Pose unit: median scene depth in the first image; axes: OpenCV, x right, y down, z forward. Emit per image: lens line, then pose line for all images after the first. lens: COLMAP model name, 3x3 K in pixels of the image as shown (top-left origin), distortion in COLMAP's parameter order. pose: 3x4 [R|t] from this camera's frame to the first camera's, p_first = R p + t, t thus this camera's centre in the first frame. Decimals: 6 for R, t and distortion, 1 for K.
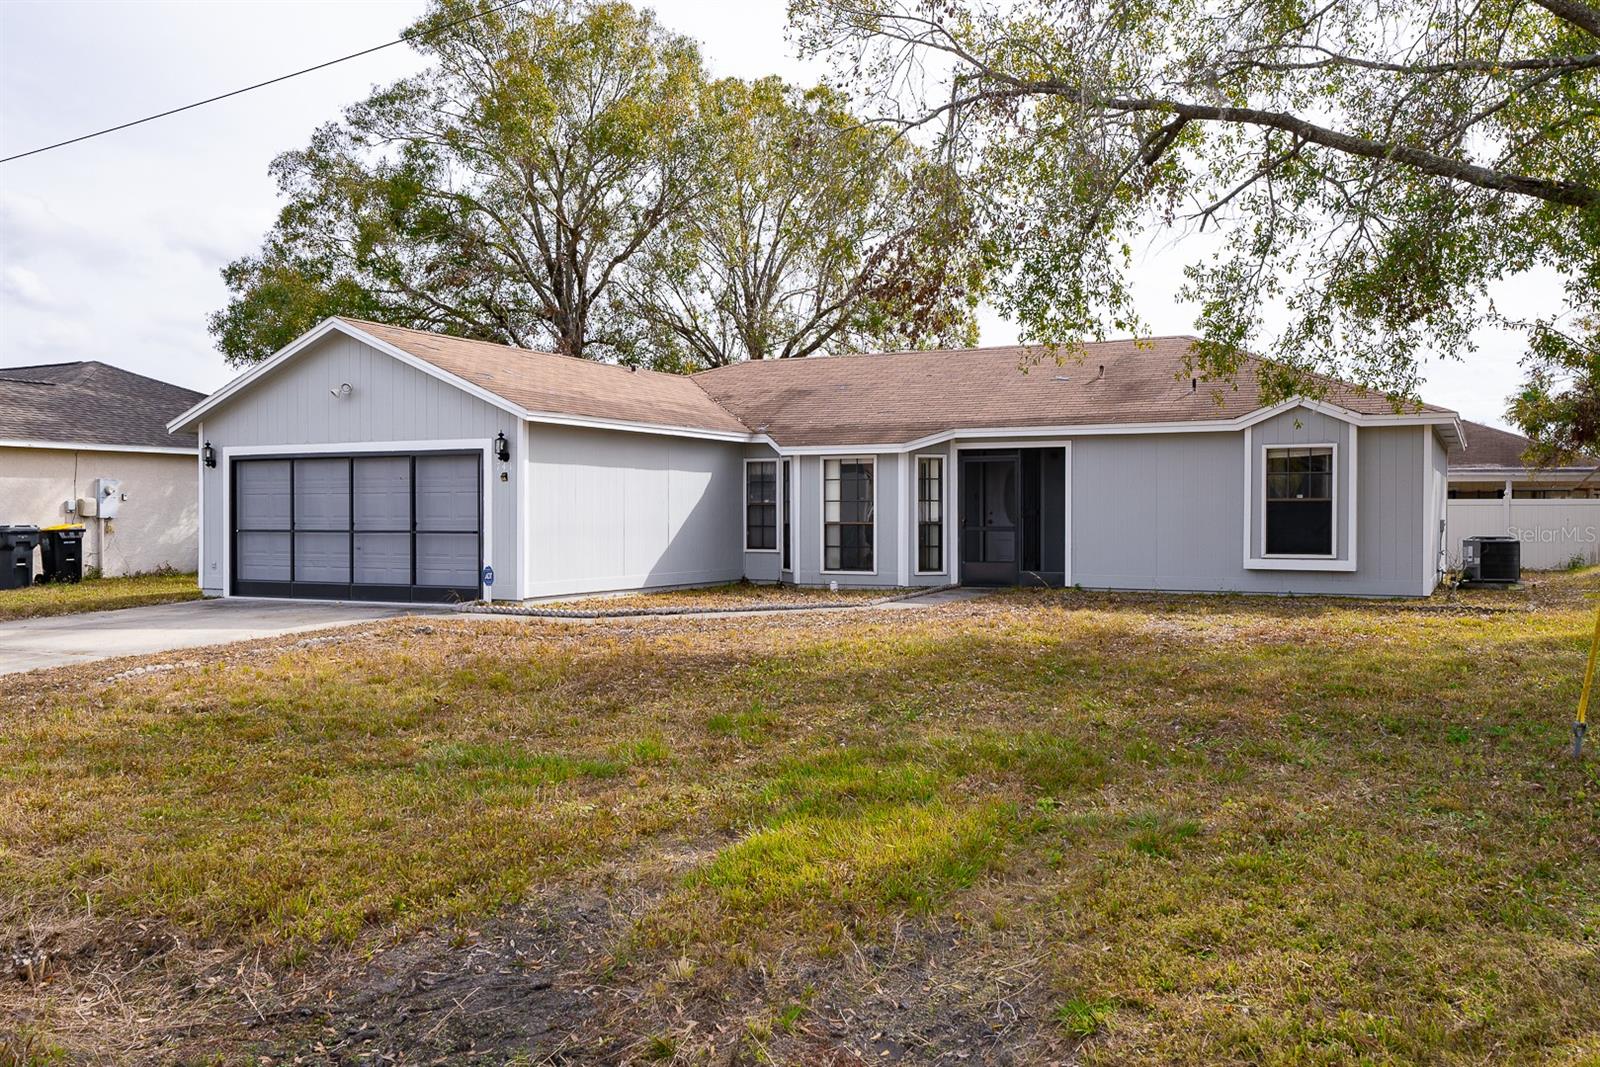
lens RADIAL K [[1299.4, 0, 800.0], [0, 1299.4, 533.5], [0, 0, 1]] dist [0.067289, 0.000697]
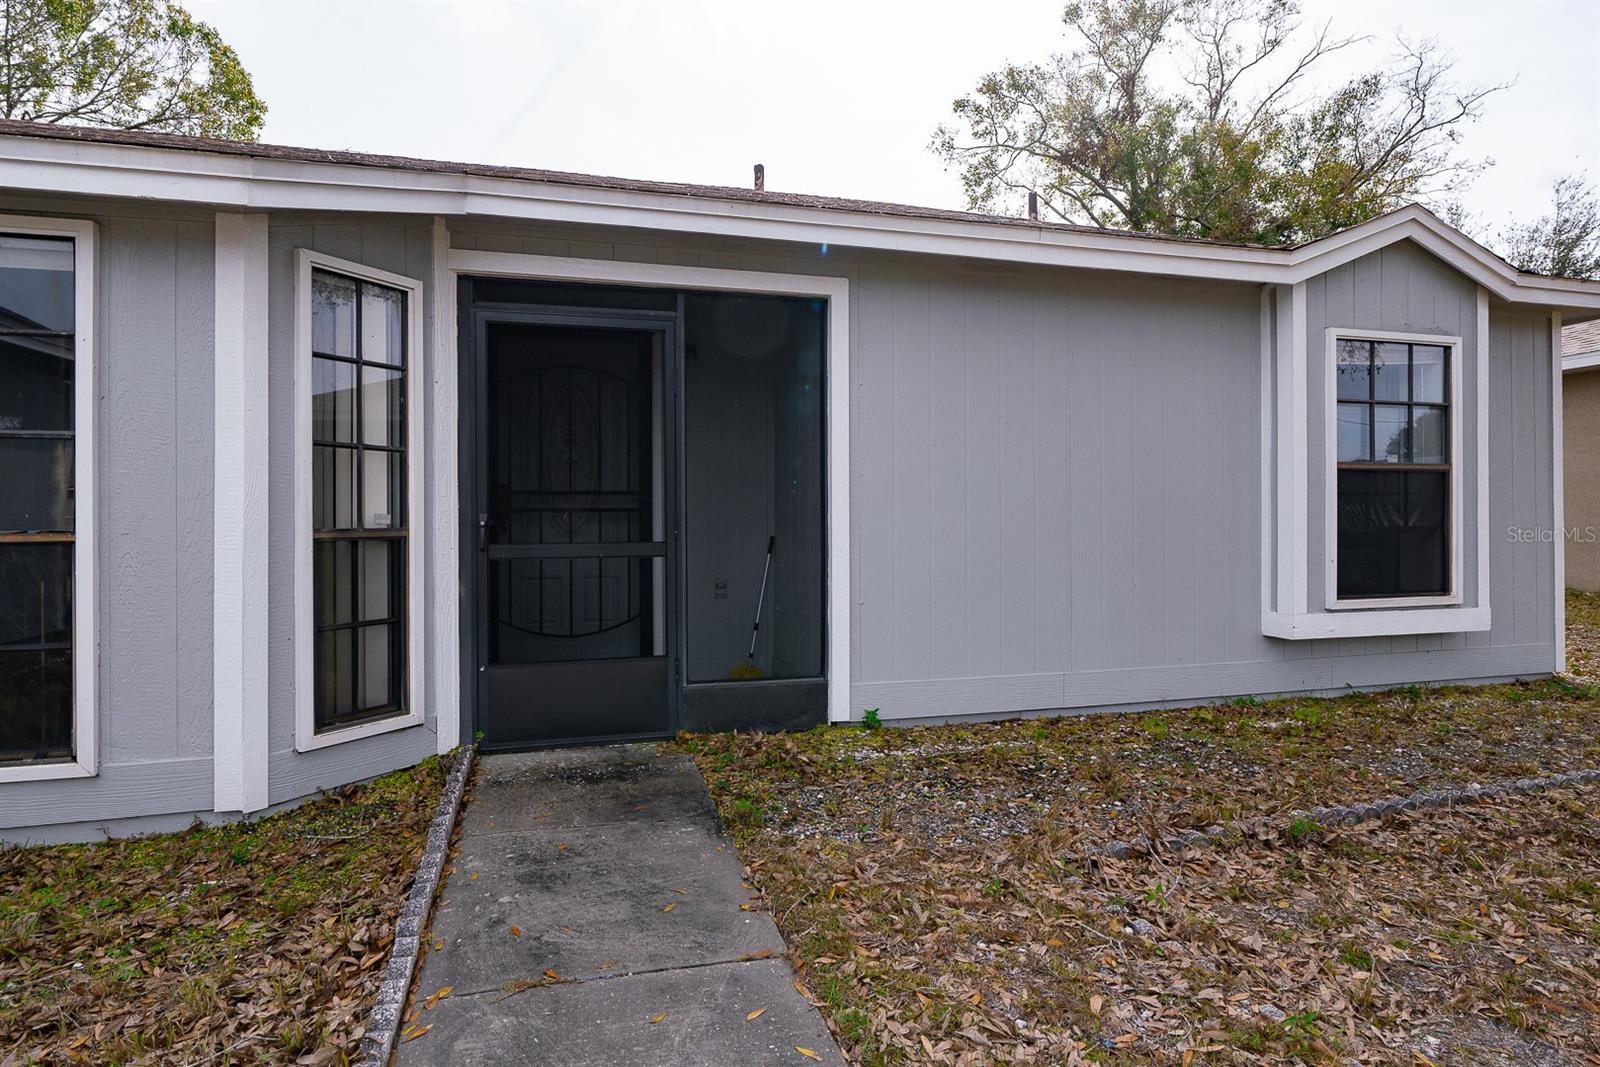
lens RADIAL K [[911.3, 0, 829.1], [0, 911.3, 522.0], [0, 0, 1]] dist [0.000285, -0.000122]
pose [[0.740861, -0.005595, 0.671635, 0.052176], [0.016605, 0.999812, -0.009988, -0.007934], [-0.671453, 0.018552, 0.740815, 0.875932]]
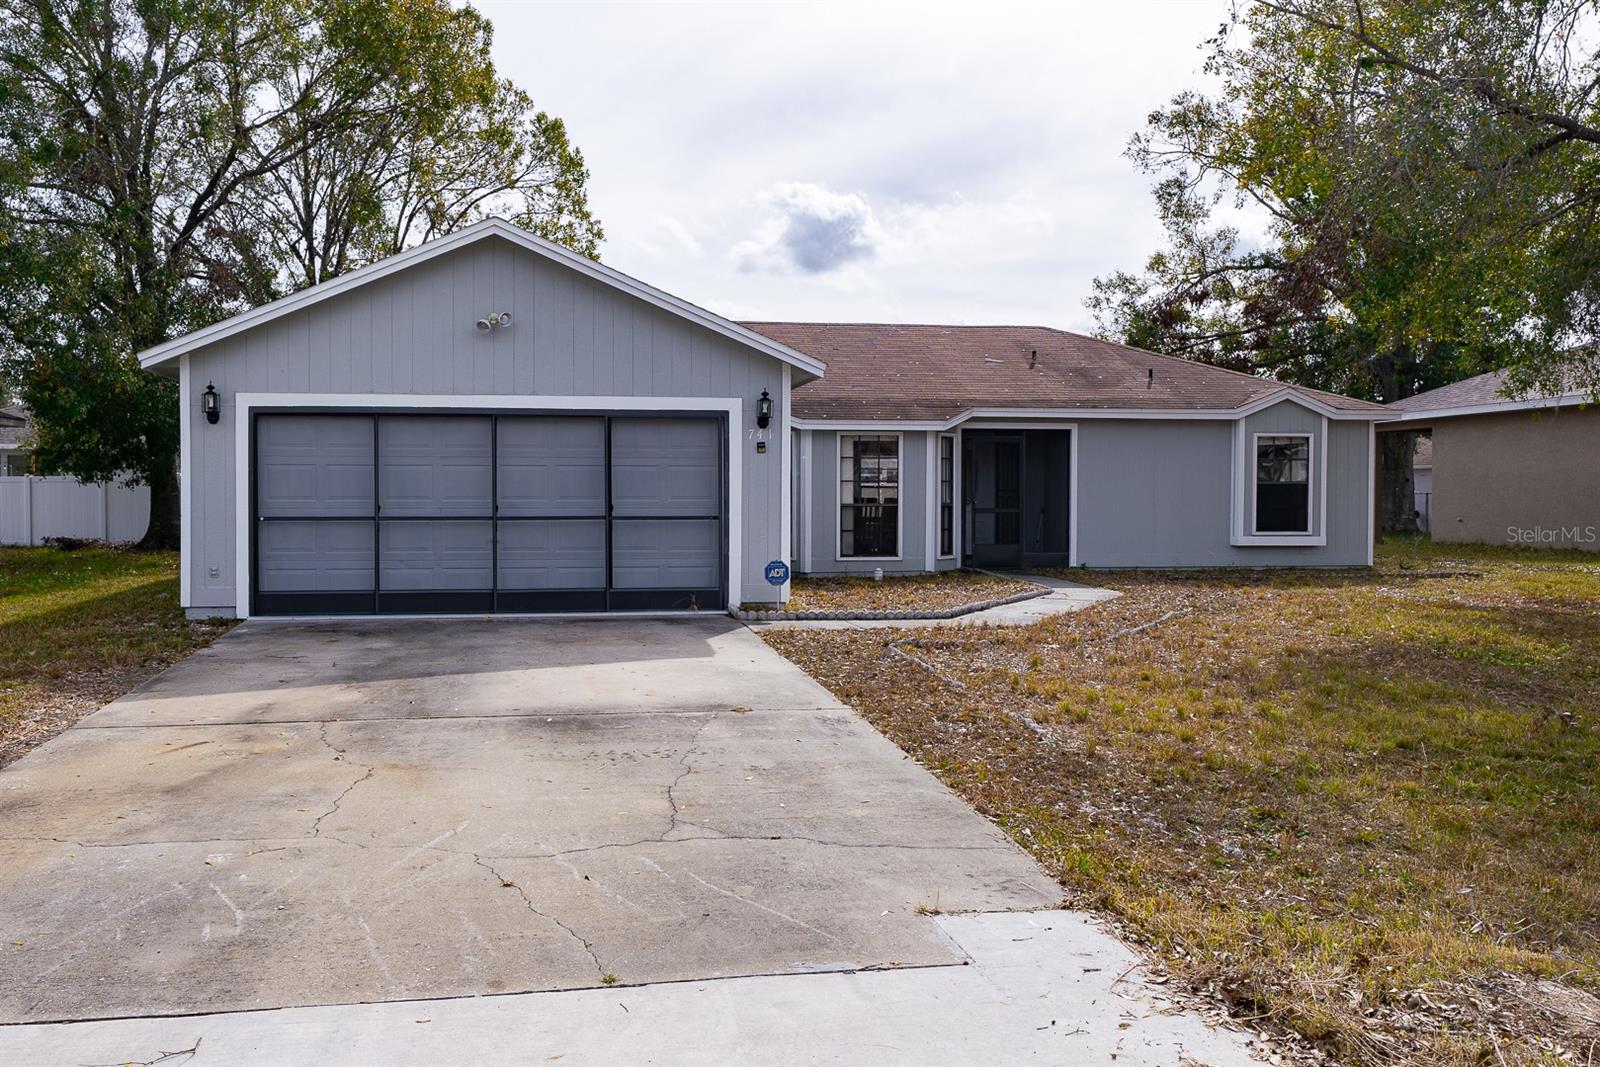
lens RADIAL K [[1299.4, 0, 800.0], [0, 1299.4, 533.5], [0, 0, 1]] dist [0.067289, 0.000697]
pose [[0.827179, -0.015212, 0.561733, -0.575139], [0.007619, 0.999845, 0.015856, -0.003119], [-0.561887, -0.008836, 0.827167, 0.290825]]
